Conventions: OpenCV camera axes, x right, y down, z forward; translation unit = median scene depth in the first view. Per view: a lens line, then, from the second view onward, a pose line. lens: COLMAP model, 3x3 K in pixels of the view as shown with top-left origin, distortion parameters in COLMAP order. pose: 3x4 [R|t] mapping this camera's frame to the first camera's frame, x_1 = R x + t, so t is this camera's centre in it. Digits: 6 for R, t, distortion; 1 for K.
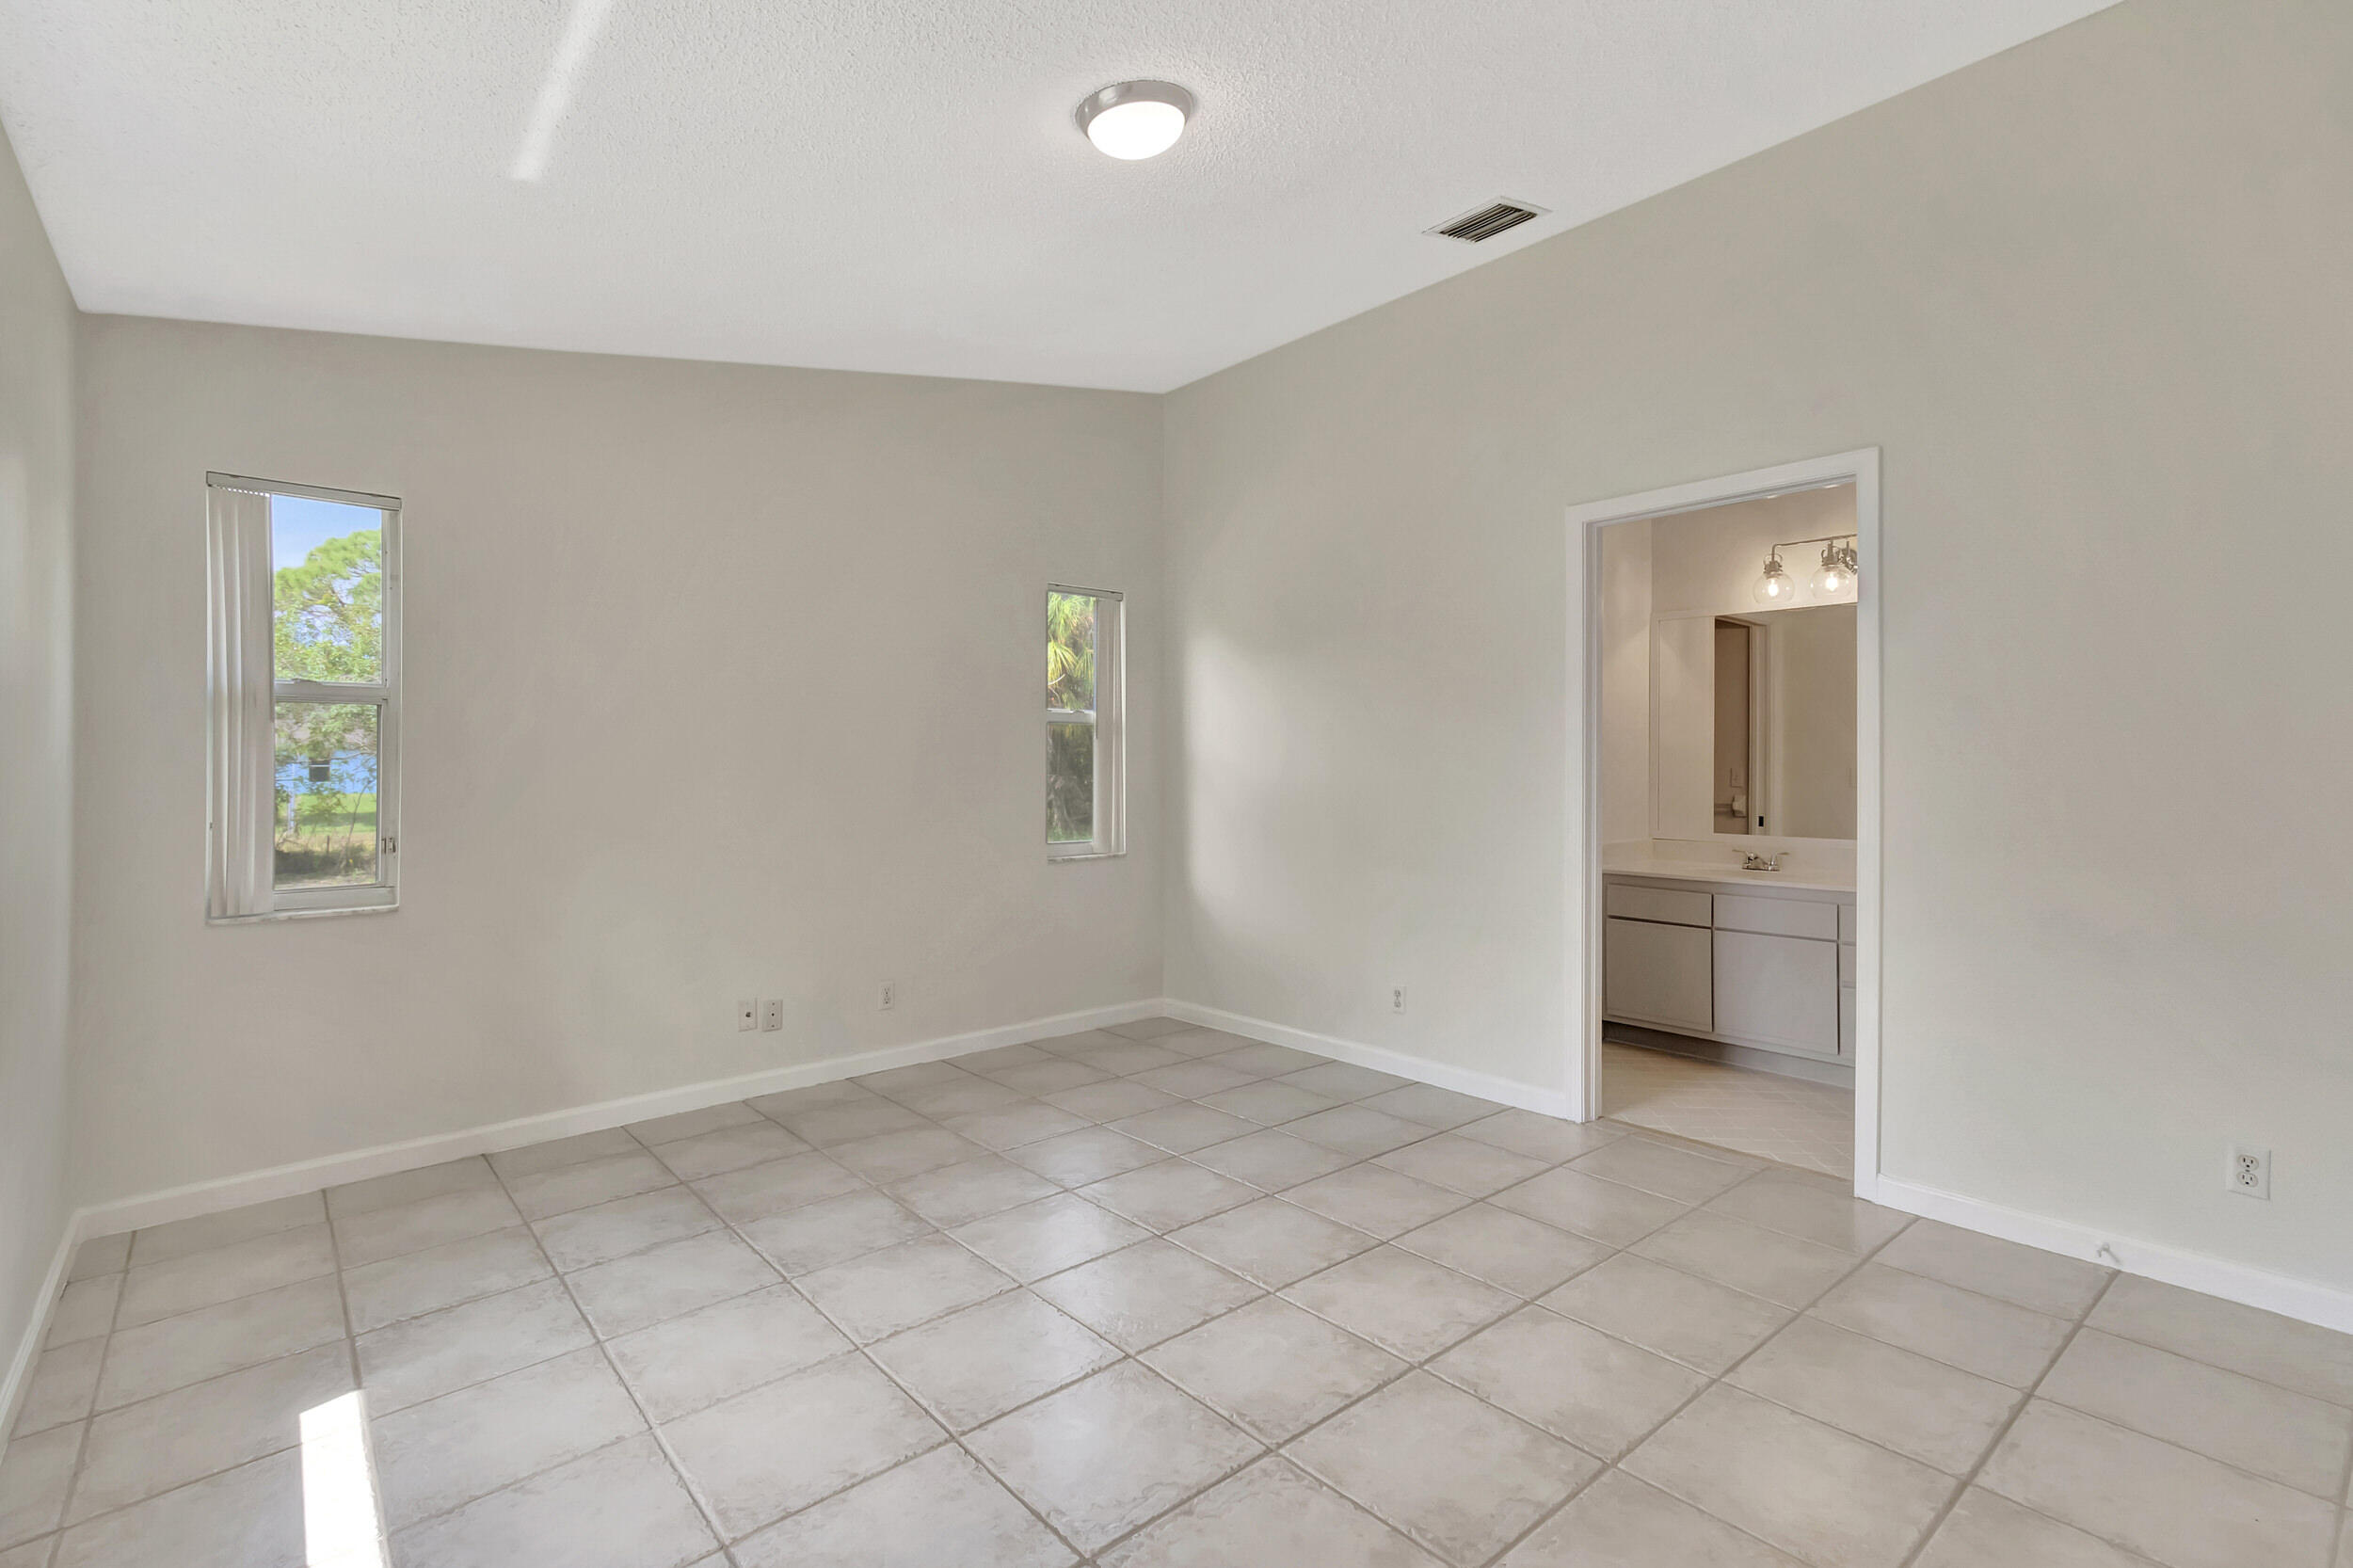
lens RADIAL K [[1094.4, 0, 1181.3], [0, 1094.4, 772.2], [0, 0, 1]] dist [0.074989, 0.000046]
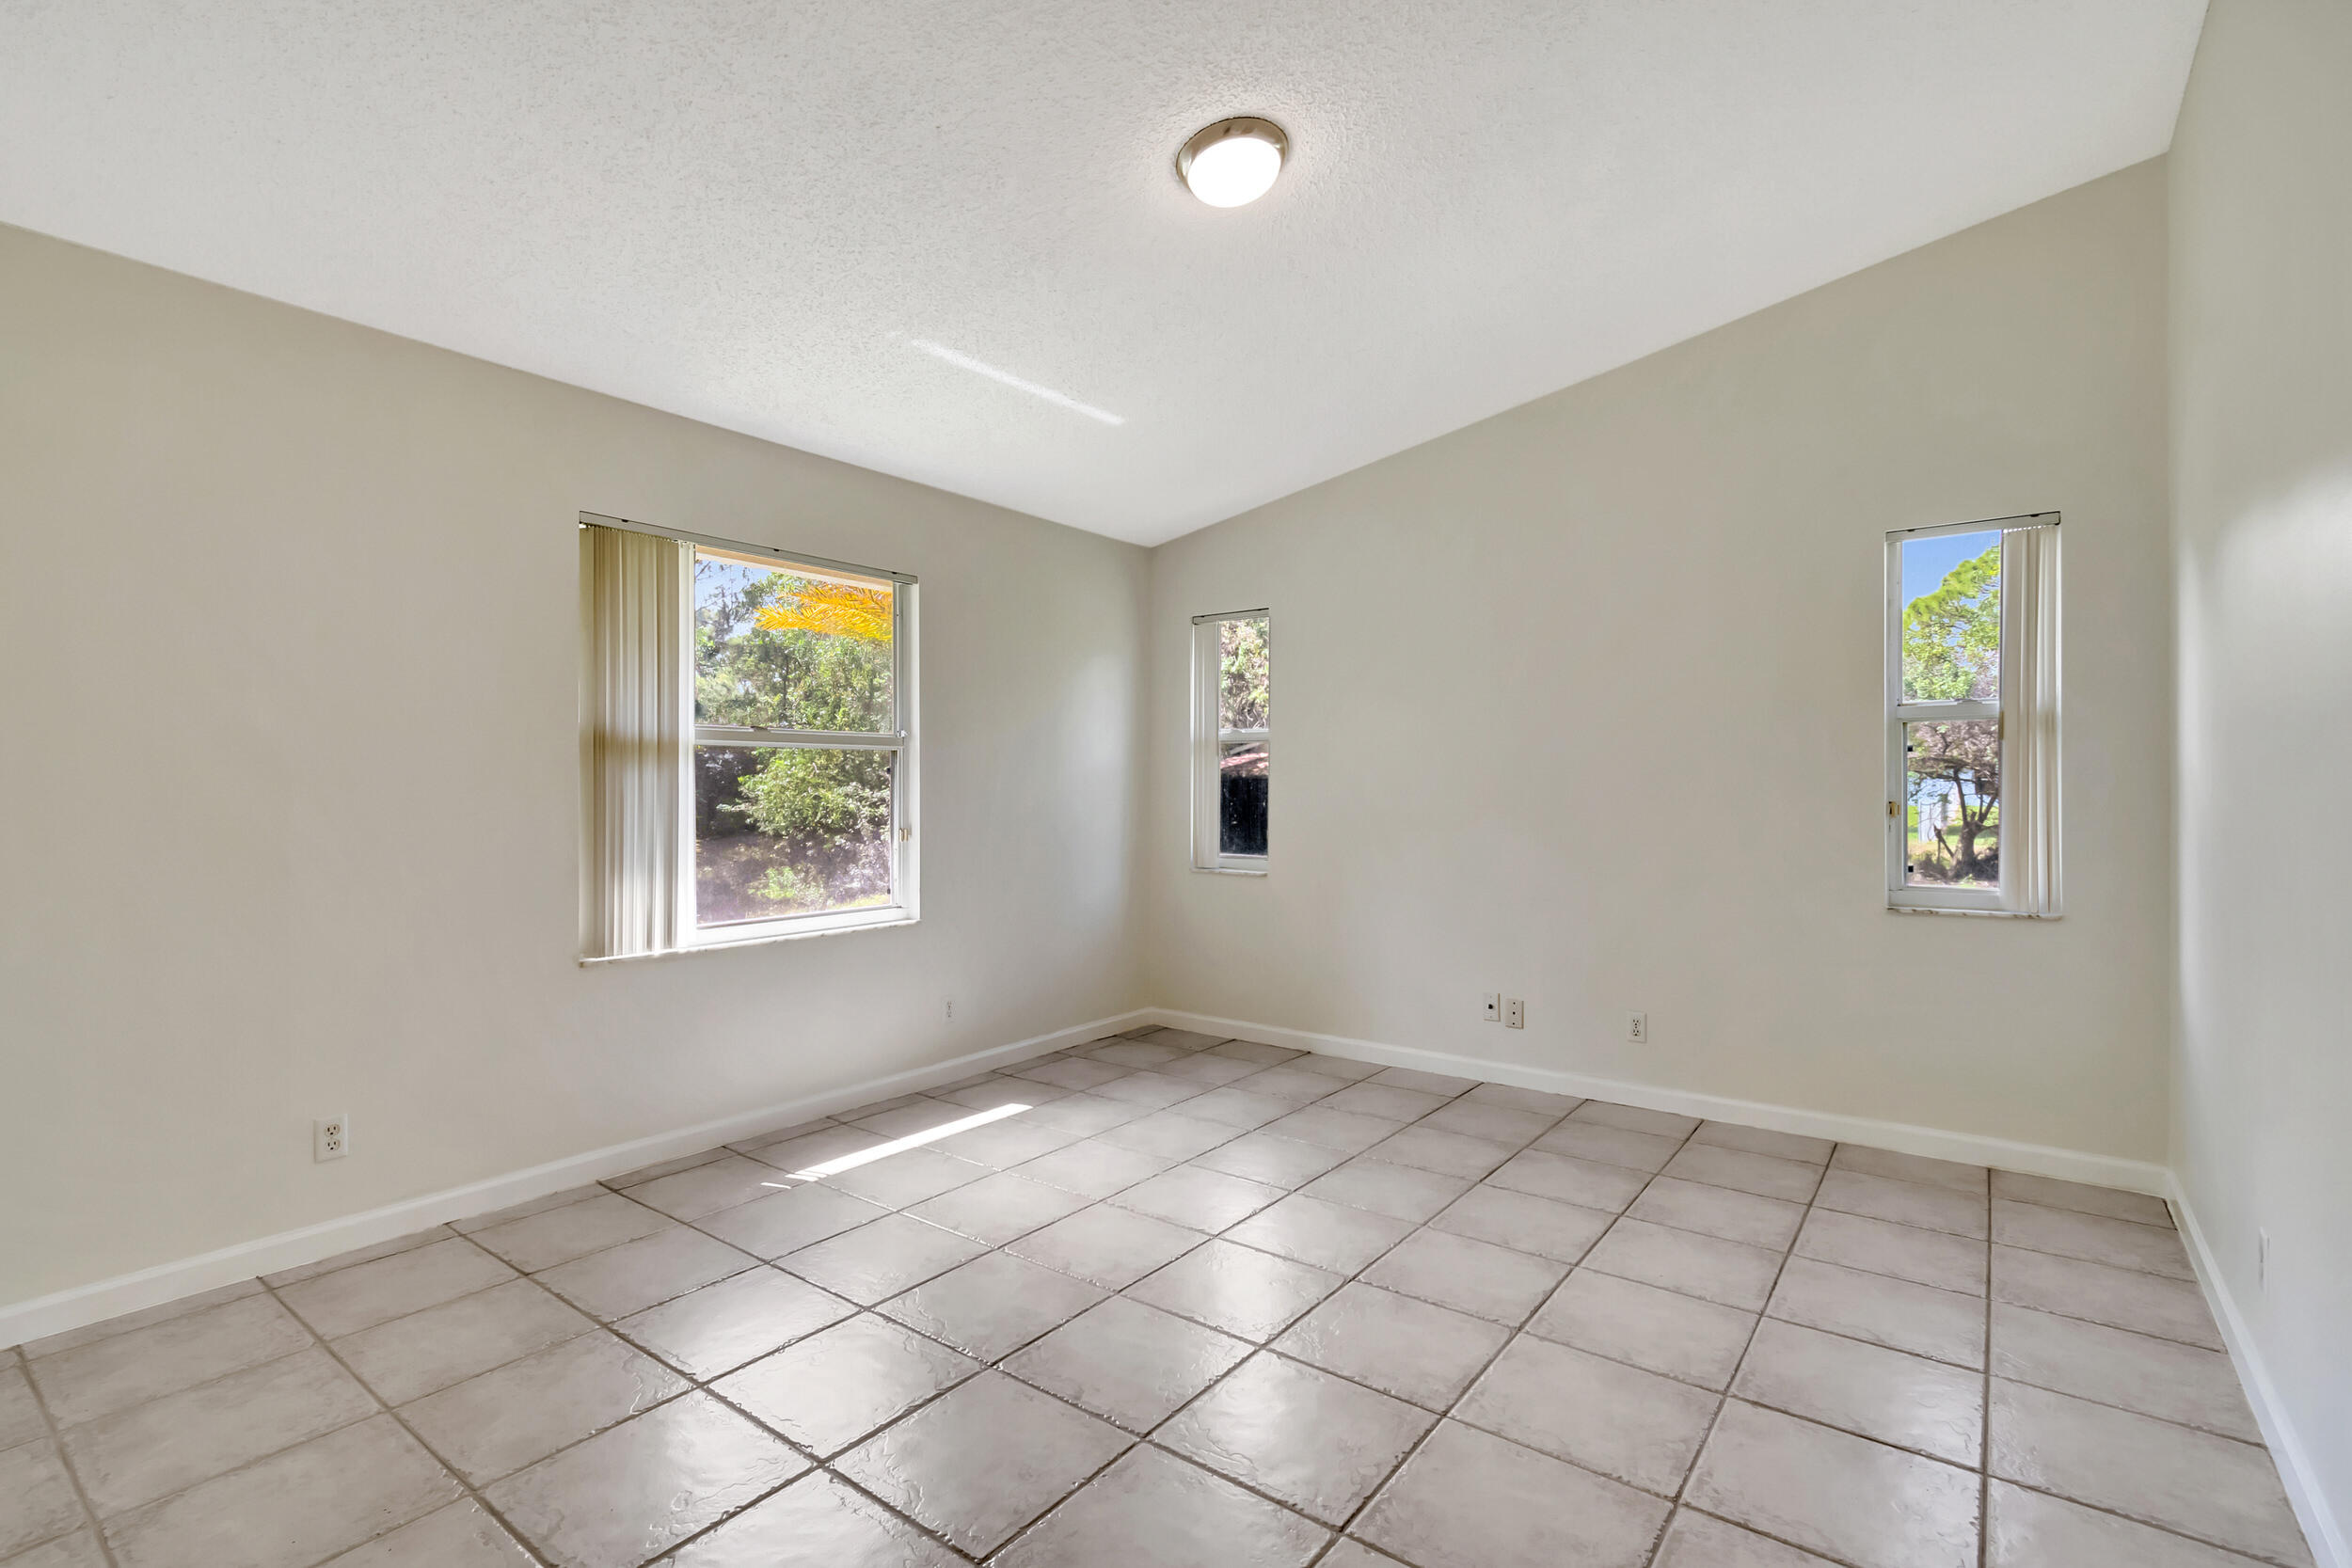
lens RADIAL K [[1069.4, 0, 1176.0], [0, 1069.4, 784.0], [0, 0, 1]] dist [0.001551, -0.000096]
pose [[0.210001, 0.000976, -0.977701, 0.602045], [0.005558, 0.999982, 0.002192, -0.012385], [0.977685, -0.005894, 0.209992, 0.460149]]
